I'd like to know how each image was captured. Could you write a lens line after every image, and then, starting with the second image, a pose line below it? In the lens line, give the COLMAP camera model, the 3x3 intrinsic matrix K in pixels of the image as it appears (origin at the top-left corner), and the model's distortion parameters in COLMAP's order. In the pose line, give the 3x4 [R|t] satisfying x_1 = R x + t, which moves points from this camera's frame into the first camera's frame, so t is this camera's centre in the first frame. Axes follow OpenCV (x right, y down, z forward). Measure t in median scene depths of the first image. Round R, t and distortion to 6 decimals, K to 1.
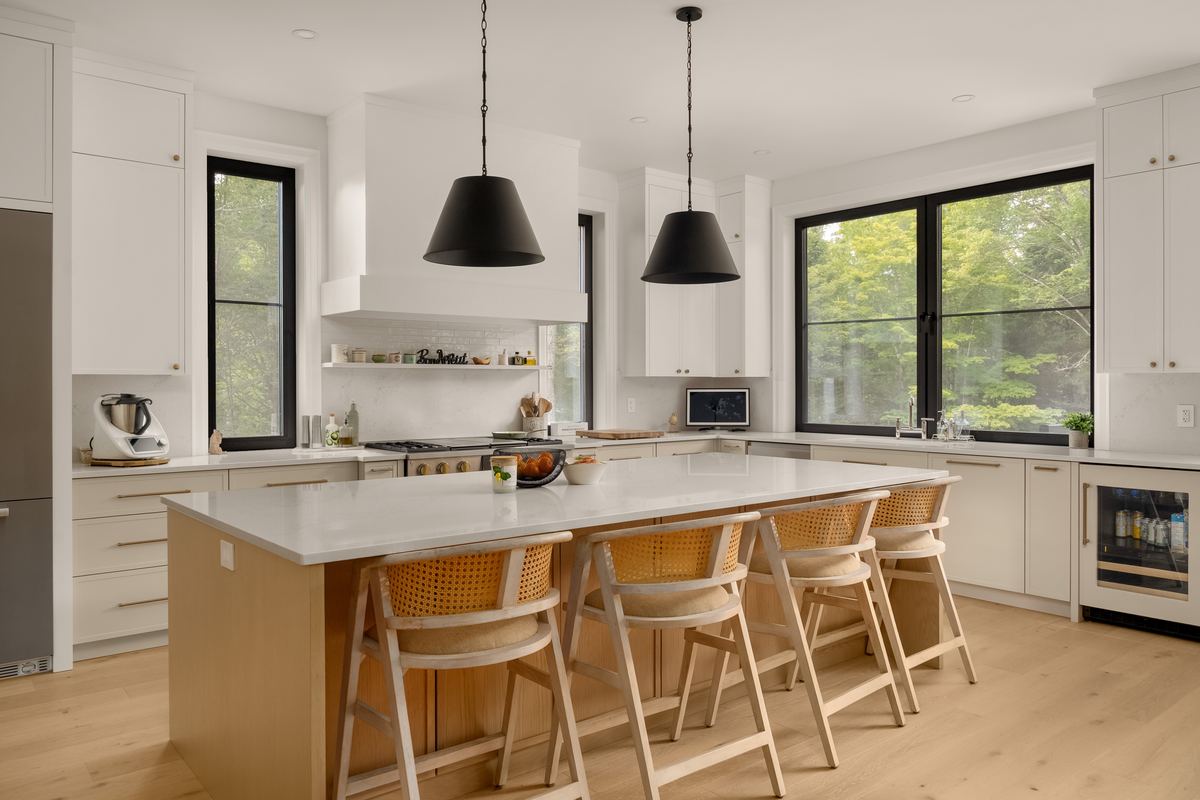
lens RADIAL K [[856.9, 0, 600.8], [0, 856.9, 393.7], [0, 0, 1]] dist [-0.035517, 0.001407]
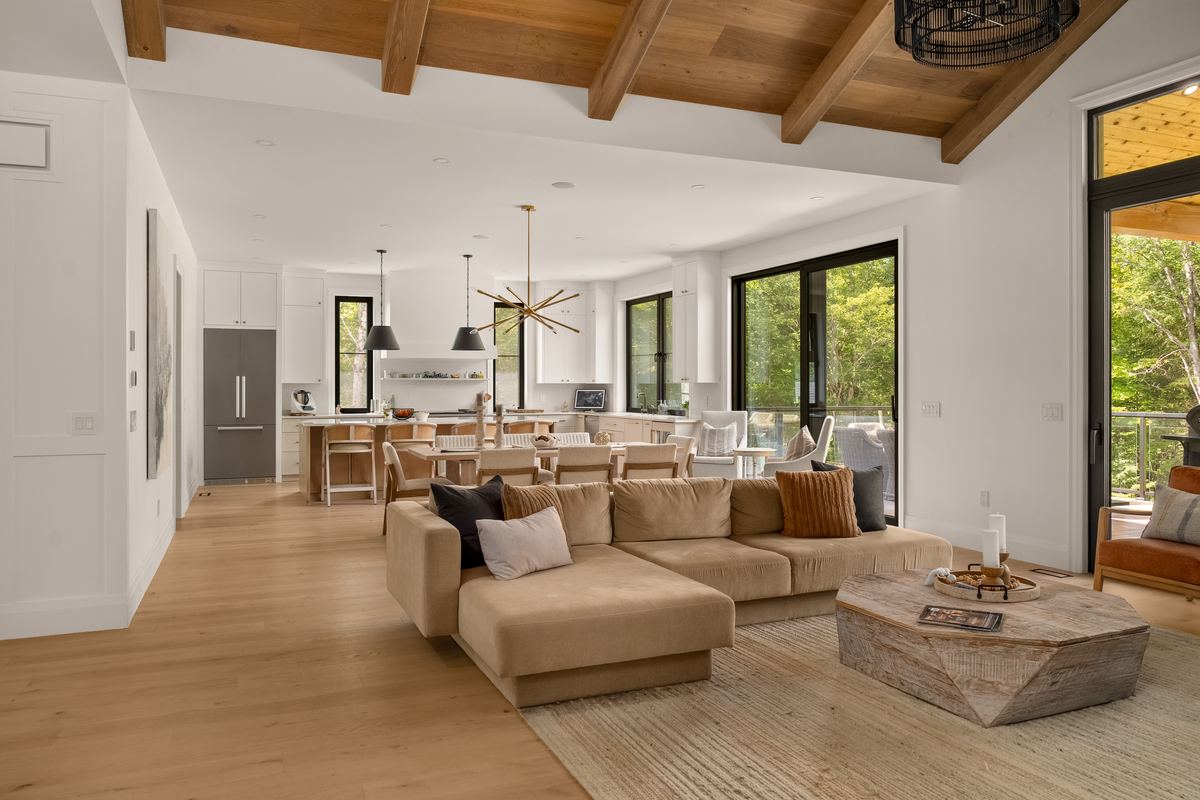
lens RADIAL K [[856.9, 0, 598.8], [0, 856.9, 398.0], [0, 0, 1]] dist [-0.035517, 0.001407]
pose [[0.962837, 0.005561, -0.270026, 0.919271], [-0.004850, 0.999983, 0.003301, 0.009618], [0.270040, -0.001869, 0.962847, -1.160847]]
